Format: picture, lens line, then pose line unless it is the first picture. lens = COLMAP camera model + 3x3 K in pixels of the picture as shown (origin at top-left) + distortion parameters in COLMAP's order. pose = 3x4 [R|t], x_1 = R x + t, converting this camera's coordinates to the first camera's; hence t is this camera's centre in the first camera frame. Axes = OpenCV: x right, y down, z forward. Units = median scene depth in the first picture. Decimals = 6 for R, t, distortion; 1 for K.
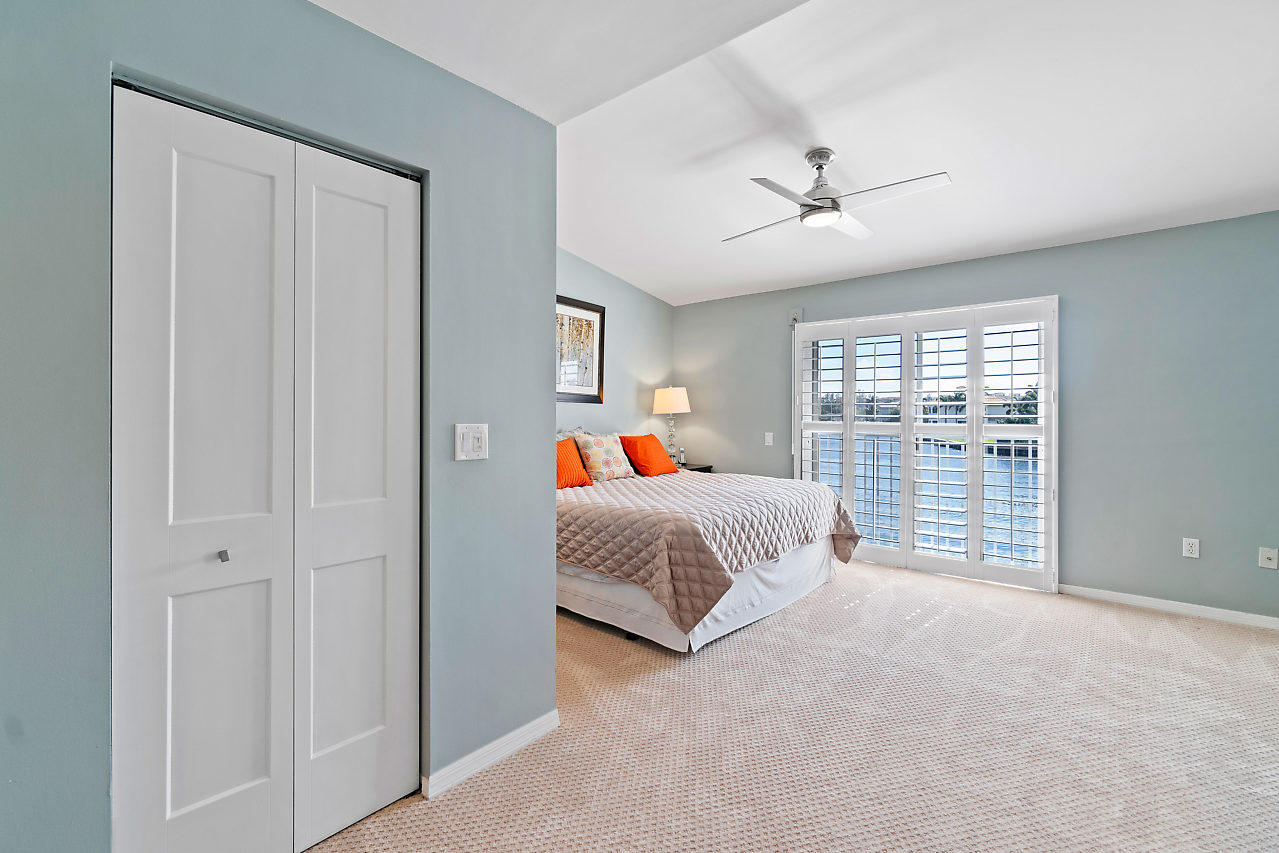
lens RADIAL K [[556.7, 0, 635.6], [0, 556.7, 421.9], [0, 0, 1]] dist [-0.010015, 0.003706]
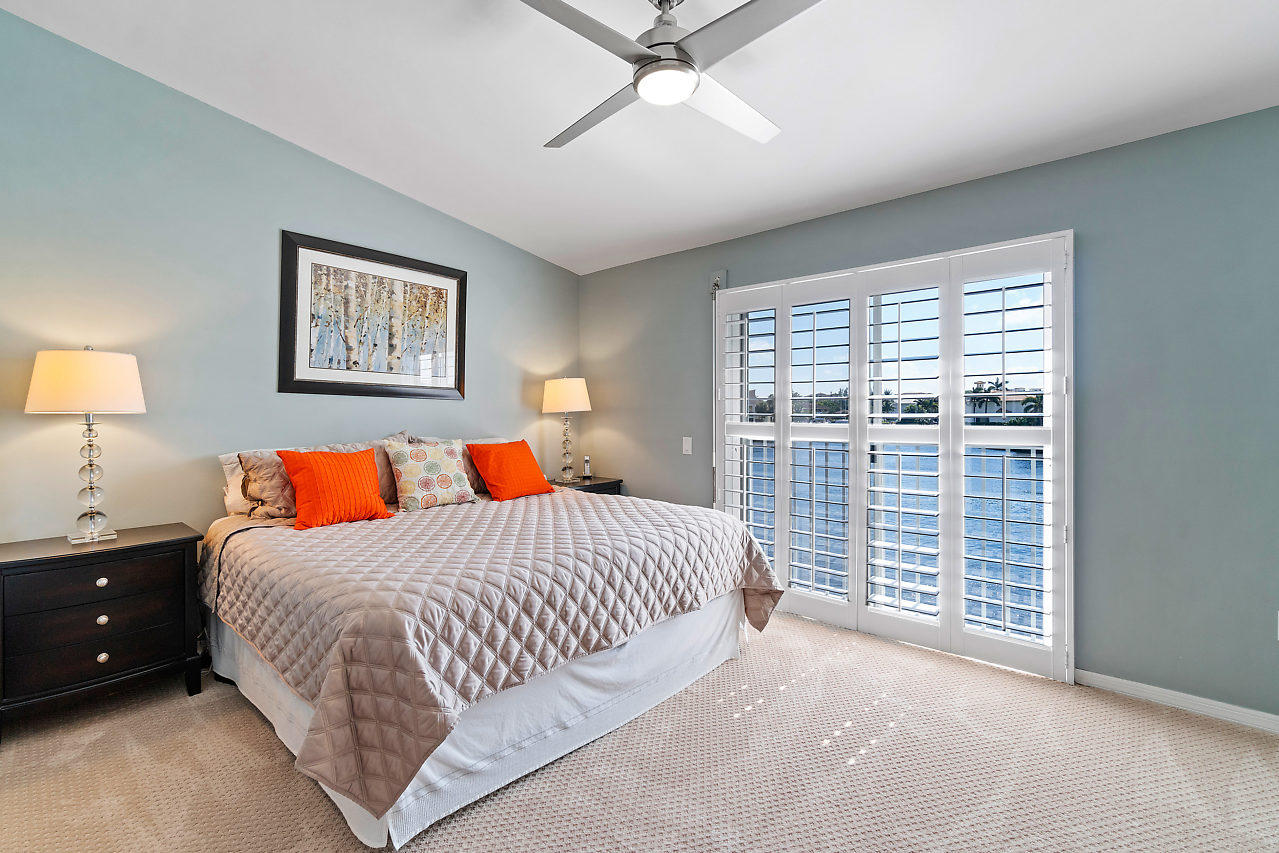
lens RADIAL K [[556.7, 0, 645.3], [0, 556.7, 421.9], [0, 0, 1]] dist [-0.010015, 0.003706]
pose [[0.999880, -0.004625, -0.014808, 0.247041], [0.004669, 0.999985, 0.002898, -0.005197], [0.014794, -0.002967, 0.999886, 0.313559]]
